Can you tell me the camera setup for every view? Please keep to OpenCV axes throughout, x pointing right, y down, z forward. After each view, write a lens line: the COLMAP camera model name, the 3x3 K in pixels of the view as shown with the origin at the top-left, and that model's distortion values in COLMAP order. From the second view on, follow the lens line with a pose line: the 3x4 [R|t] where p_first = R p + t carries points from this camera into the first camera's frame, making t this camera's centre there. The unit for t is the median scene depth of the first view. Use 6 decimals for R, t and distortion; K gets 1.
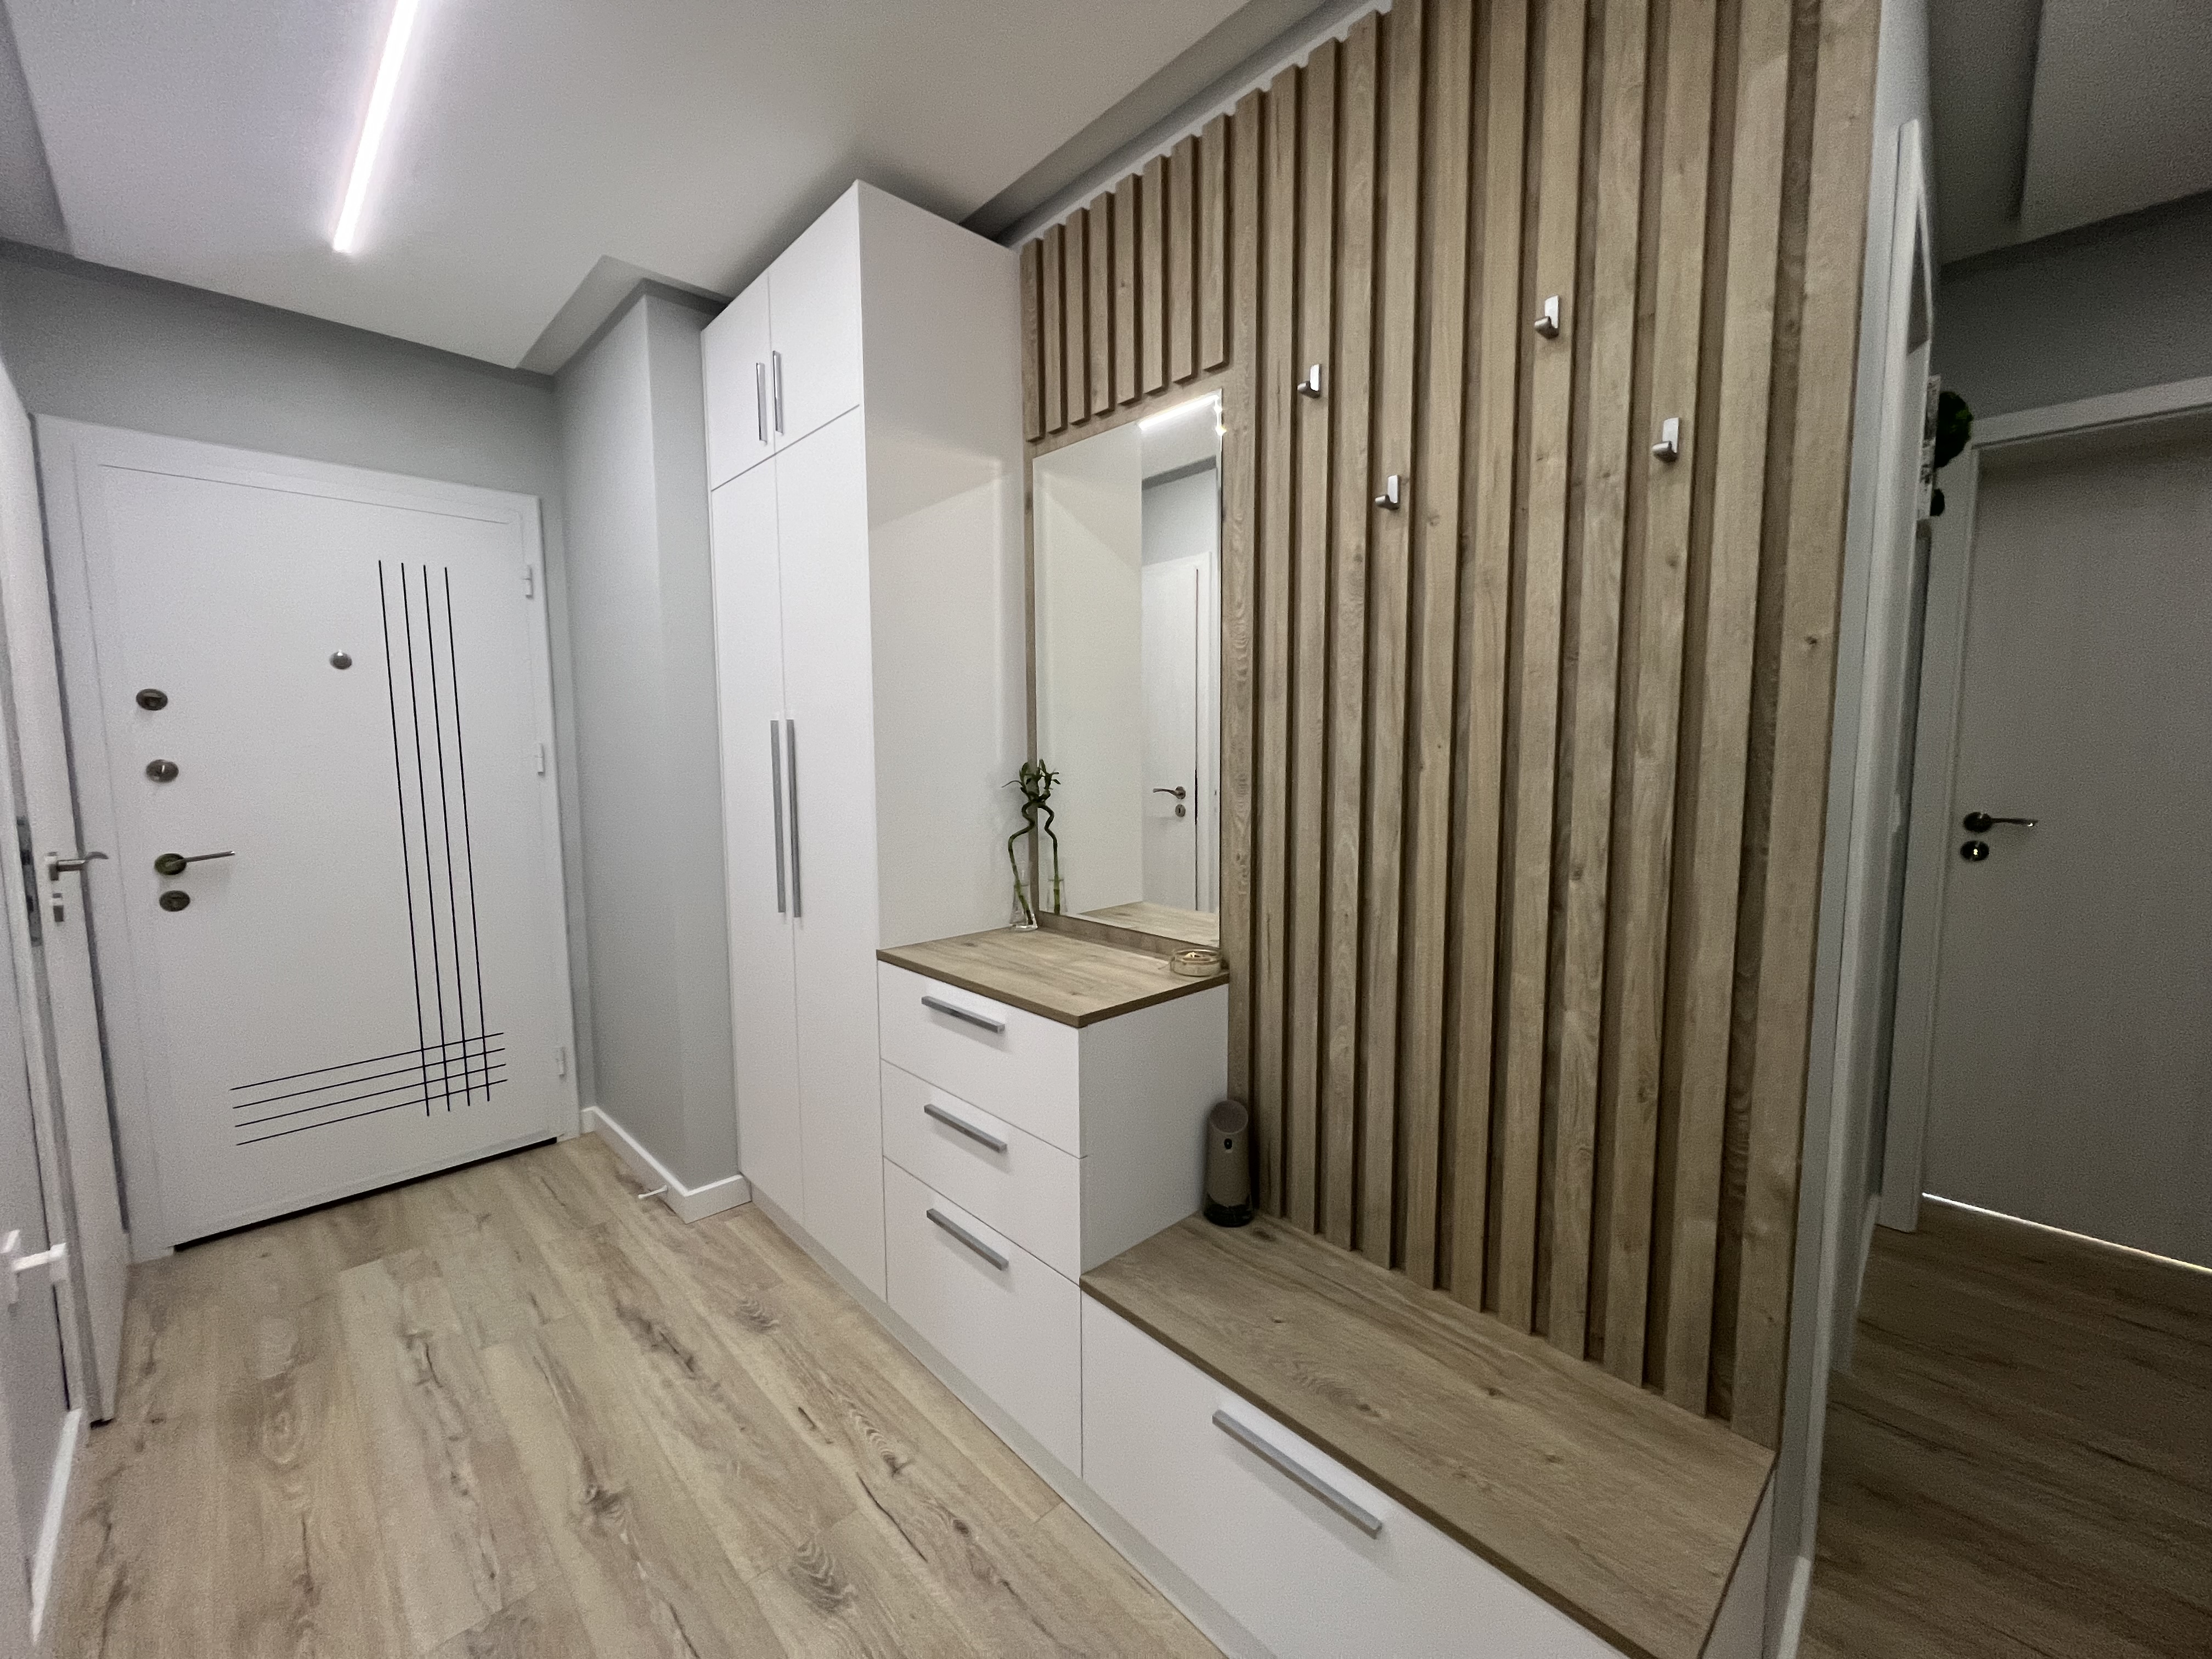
lens RADIAL K [[890.9, 0, 1101.2], [0, 890.9, 822.7], [0, 0, 1]] dist [-0.002559, 0.000165]
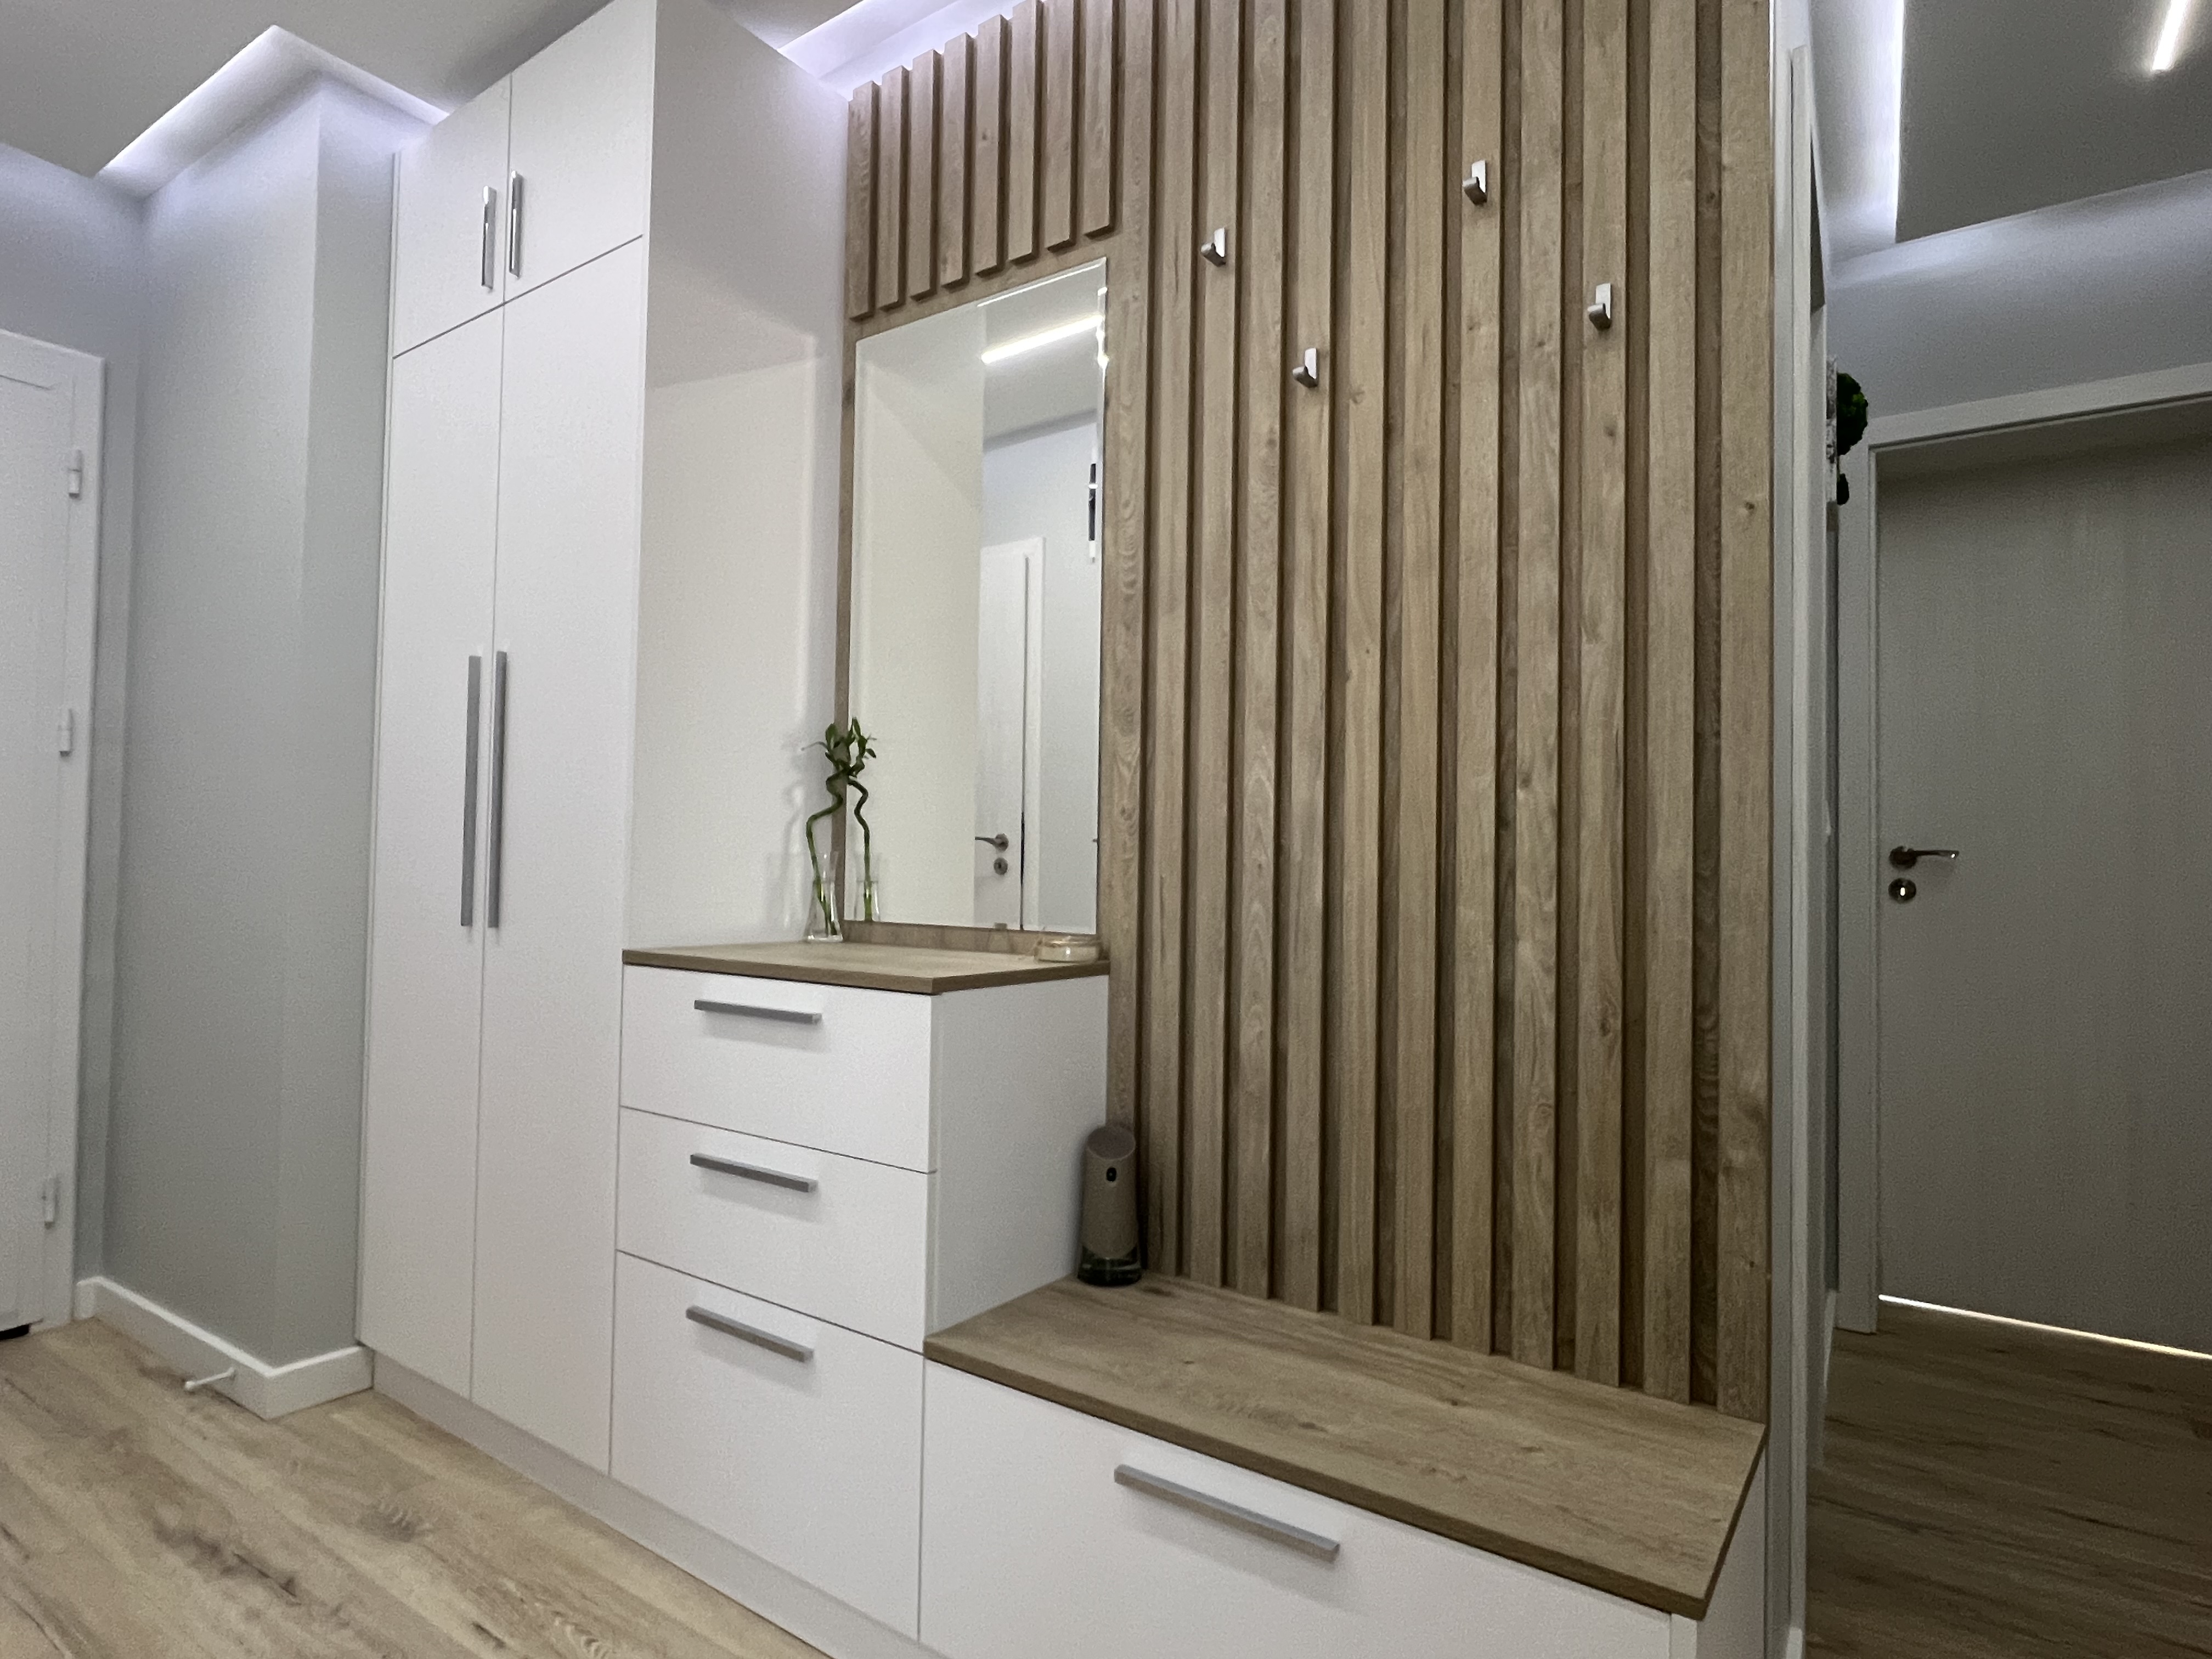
lens RADIAL K [[1217.2, 0, 1099.6], [0, 1217.2, 830.9], [0, 0, 1]] dist [-0.007106, 0.000077]
pose [[0.979980, 0.027793, 0.197149, -0.090375], [-0.004435, 0.993010, -0.117944, 0.205710], [-0.199049, 0.114708, 0.973253, -0.060726]]
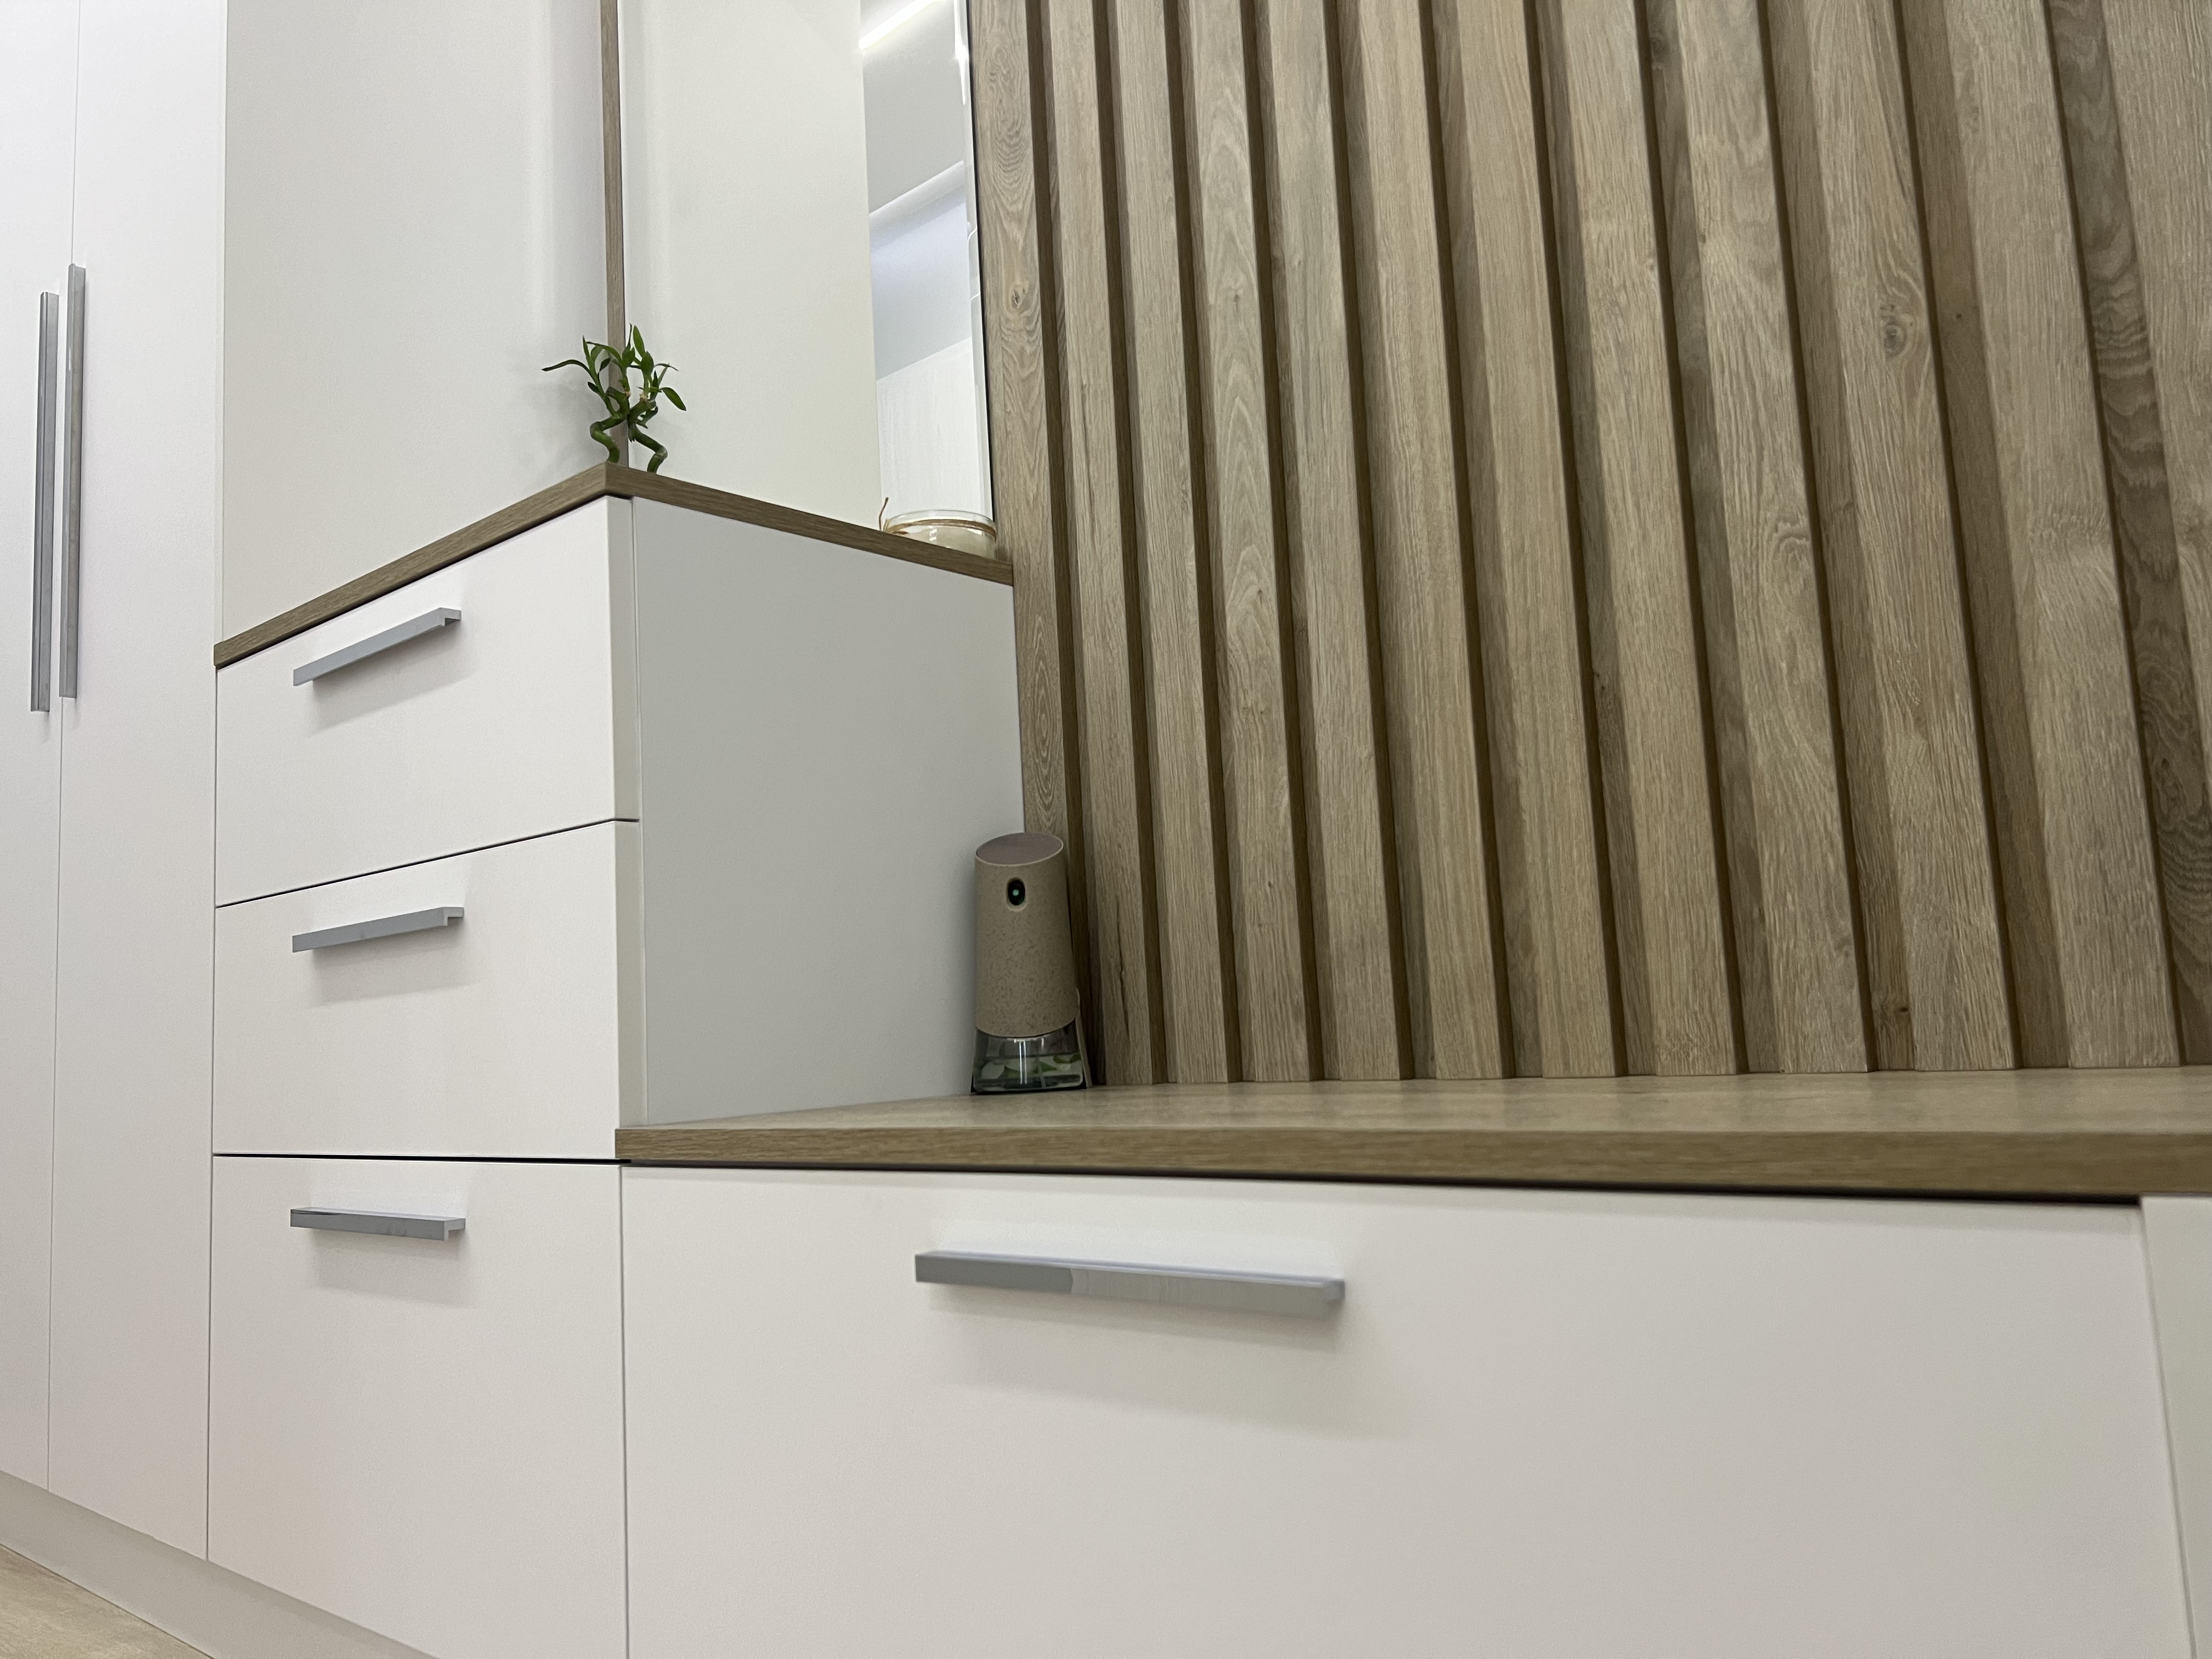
lens RADIAL K [[1667.6, 0, 1106.0], [0, 1667.6, 829.5], [0, 0, 1]] dist [0.070881, -0.087514]
pose [[0.994797, -0.035691, 0.095425, 0.120637], [0.055182, 0.976104, -0.210182, 0.542814], [-0.085643, 0.214354, 0.972994, 0.241670]]
